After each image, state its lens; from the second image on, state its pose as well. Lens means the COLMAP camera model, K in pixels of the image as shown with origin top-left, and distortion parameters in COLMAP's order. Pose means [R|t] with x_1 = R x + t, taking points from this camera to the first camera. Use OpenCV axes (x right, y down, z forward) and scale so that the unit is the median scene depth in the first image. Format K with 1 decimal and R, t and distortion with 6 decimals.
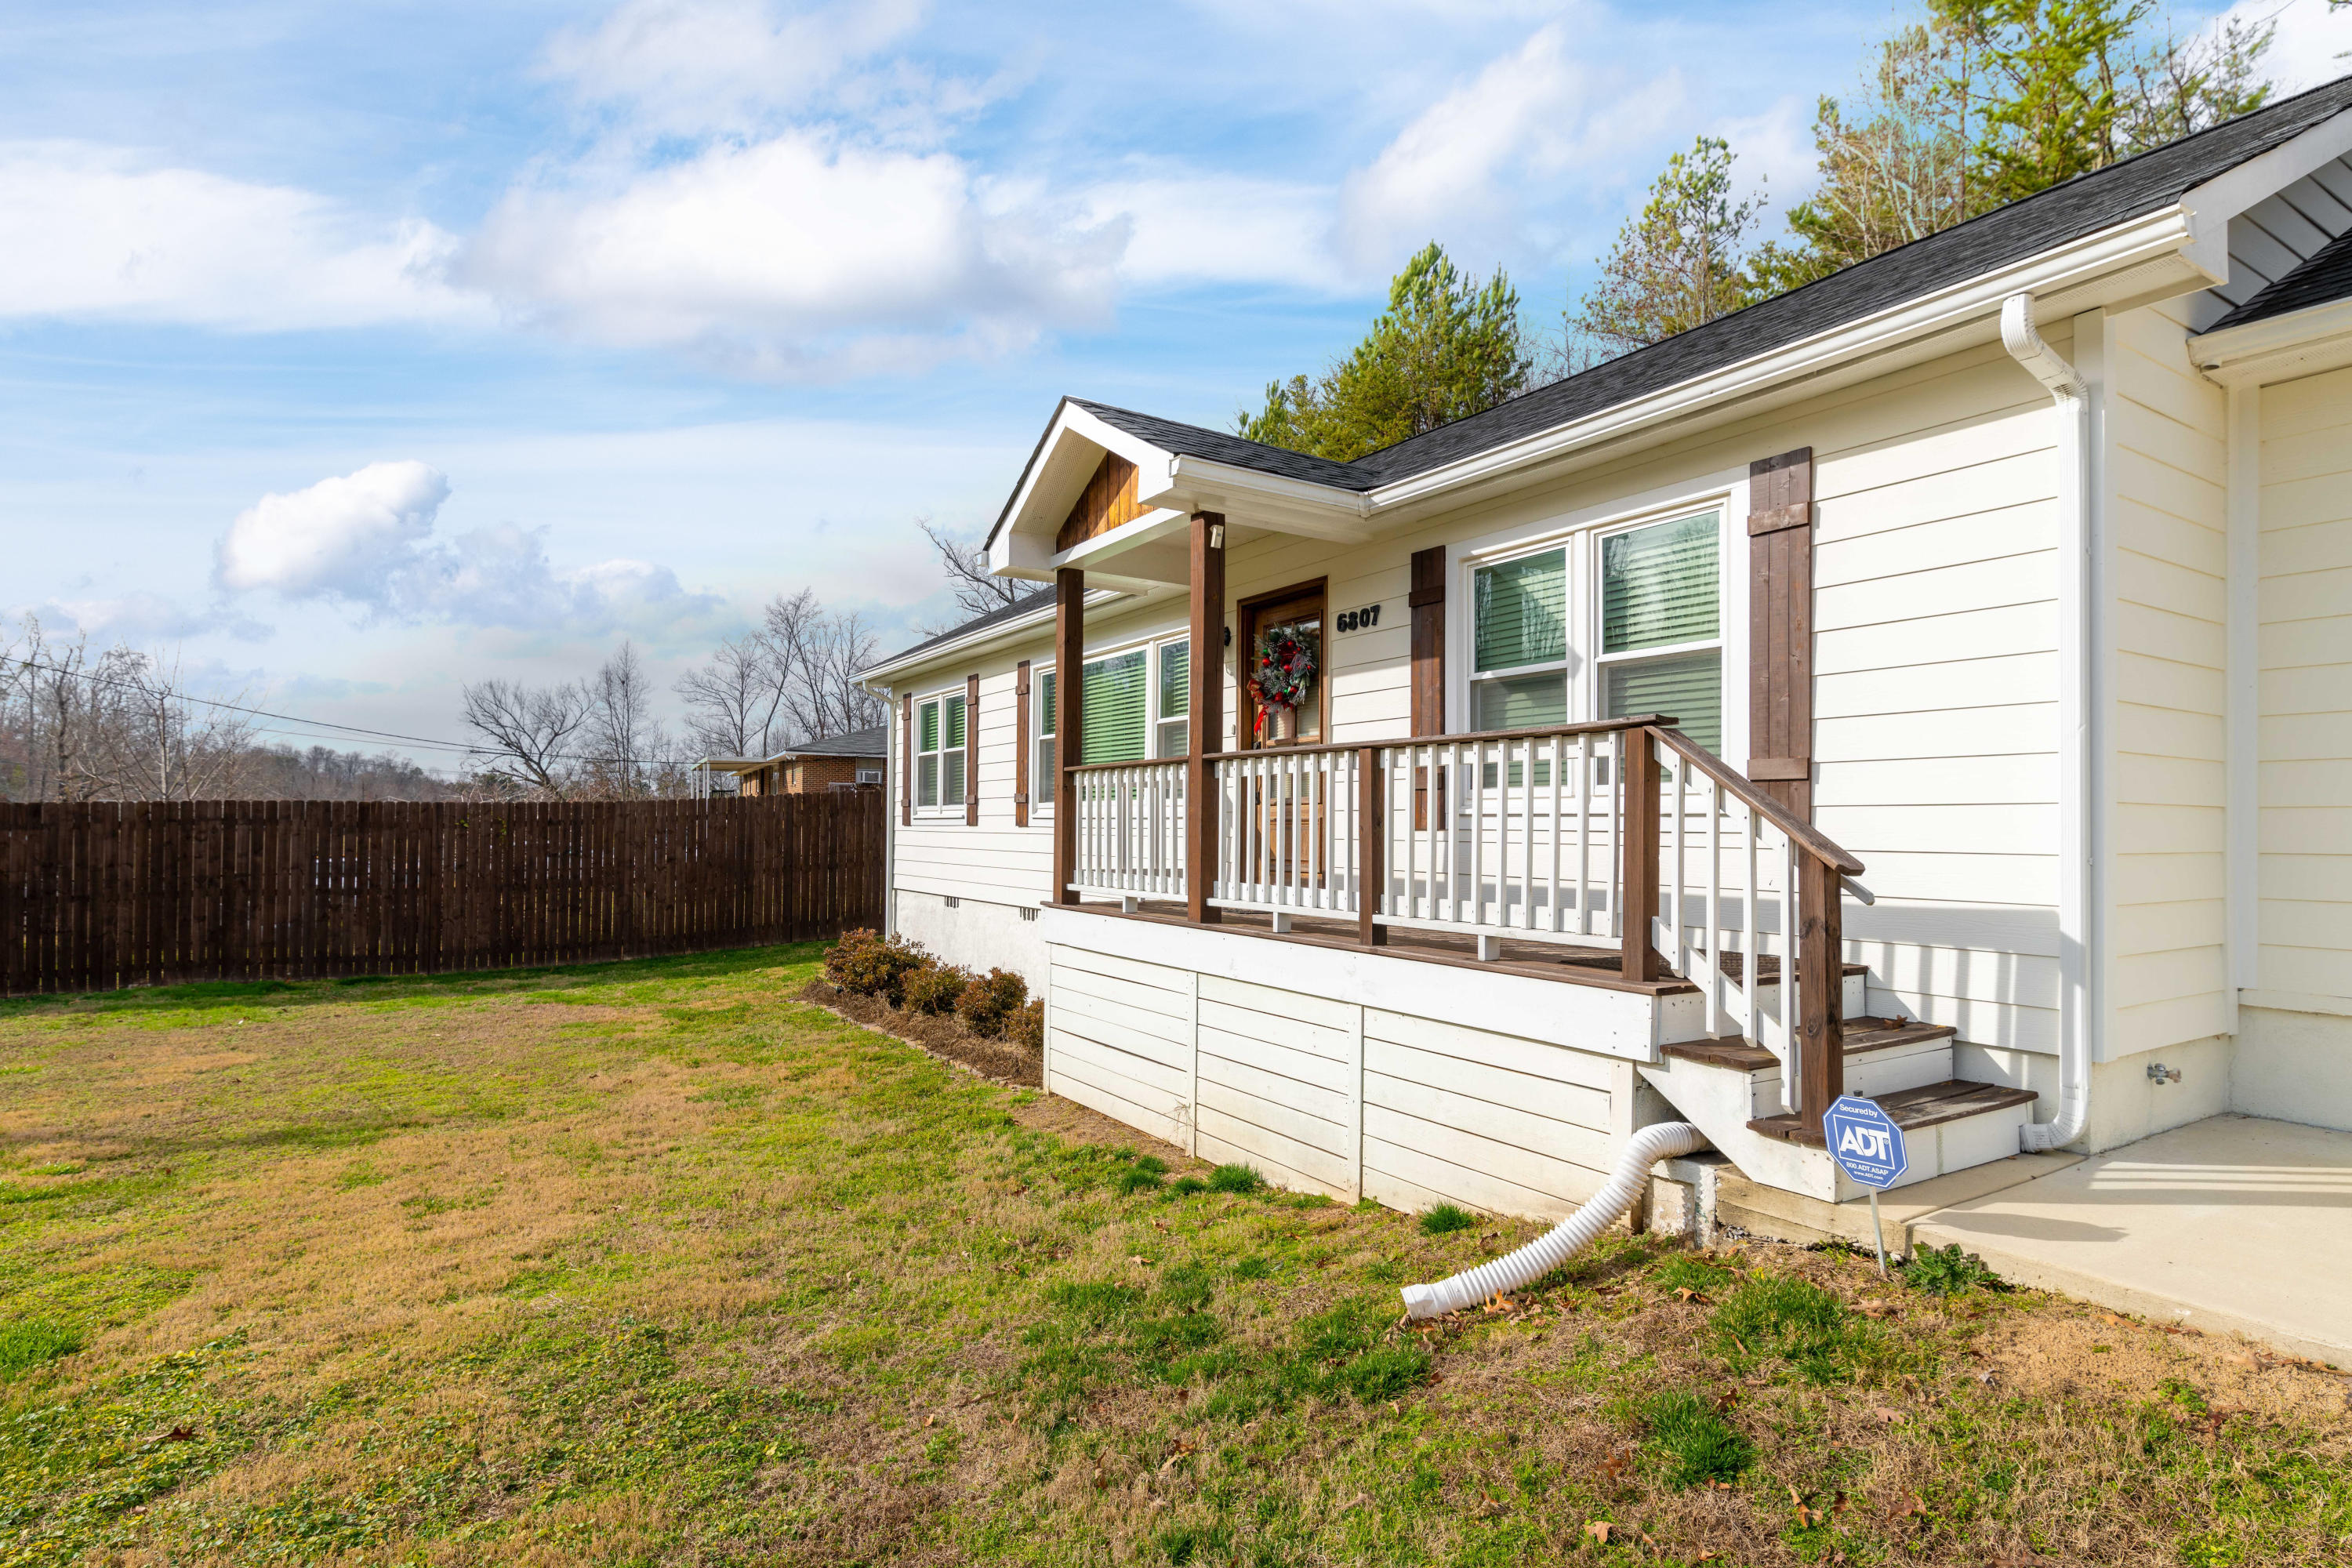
lens RADIAL K [[1170.0, 0, 1182.8], [0, 1170.0, 812.6], [0, 0, 1]] dist [-0.001615, -0.000268]
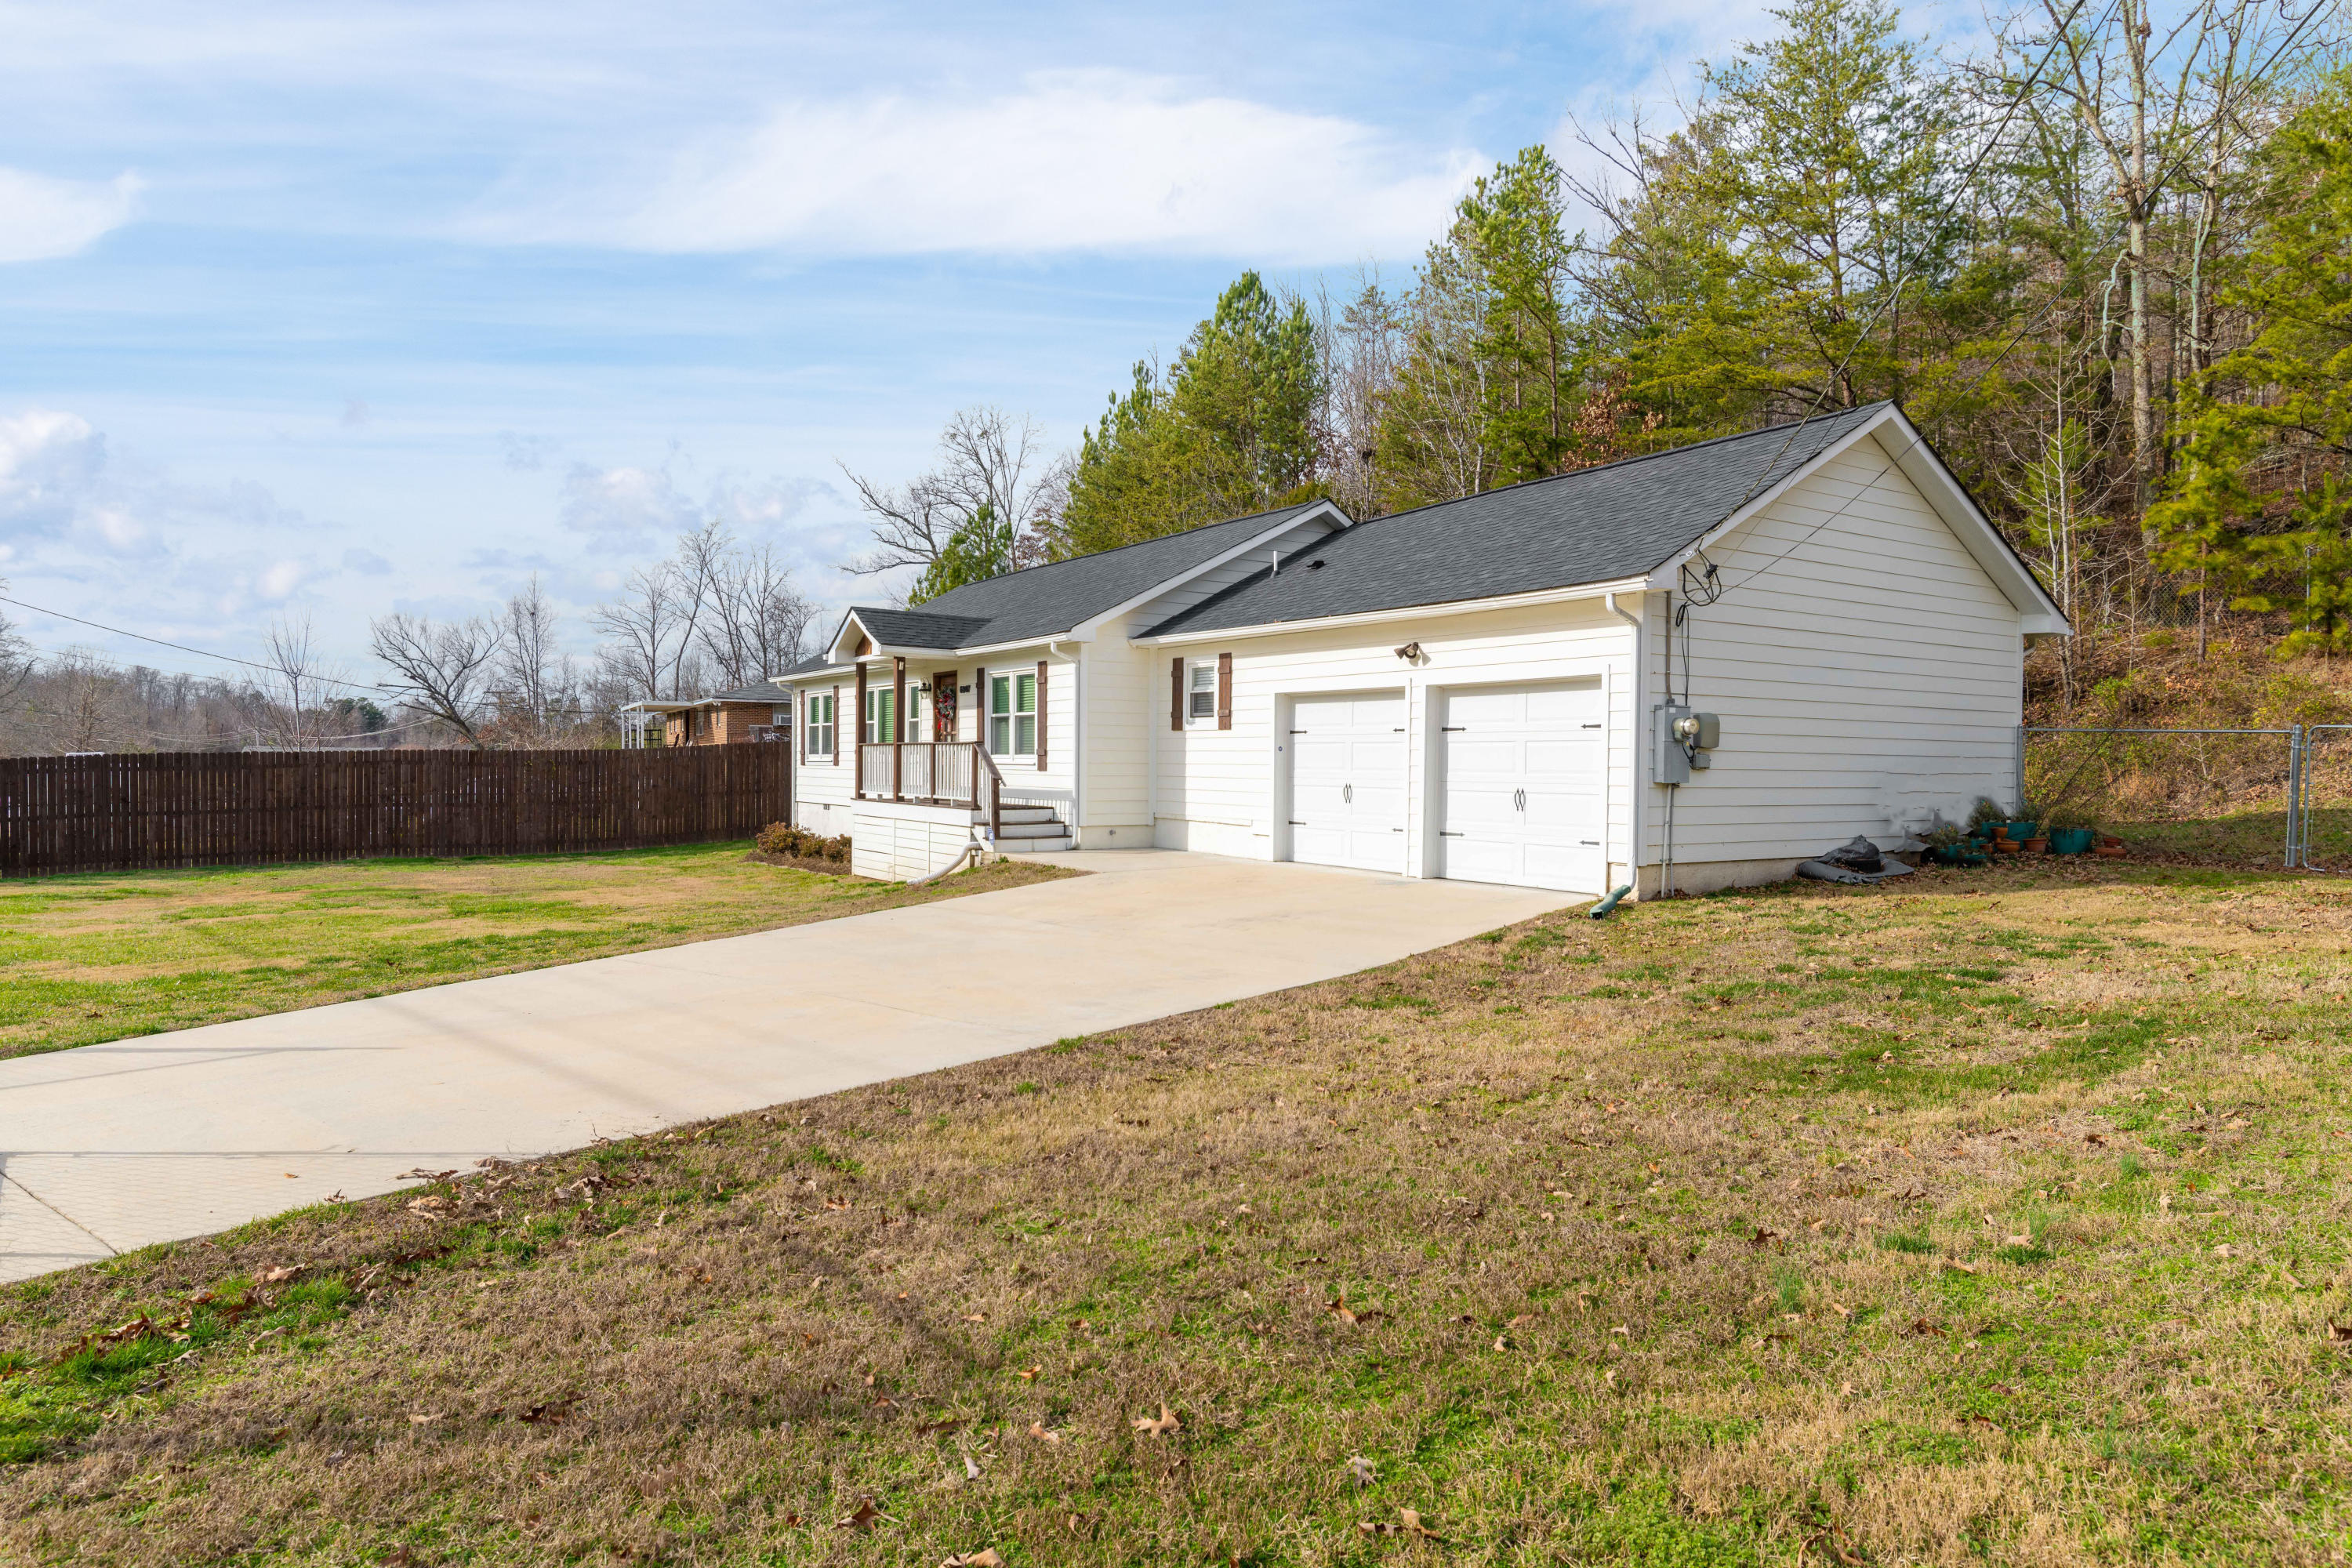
lens RADIAL K [[1285.6, 0, 1171.8], [0, 1285.6, 784.1], [0, 0, 1]] dist [0.001823, 0.000154]
pose [[0.999593, 0.000517, 0.028512, 0.266166], [-0.001379, 0.999543, 0.030214, -0.019843], [-0.028483, -0.030241, 0.999137, -0.959323]]
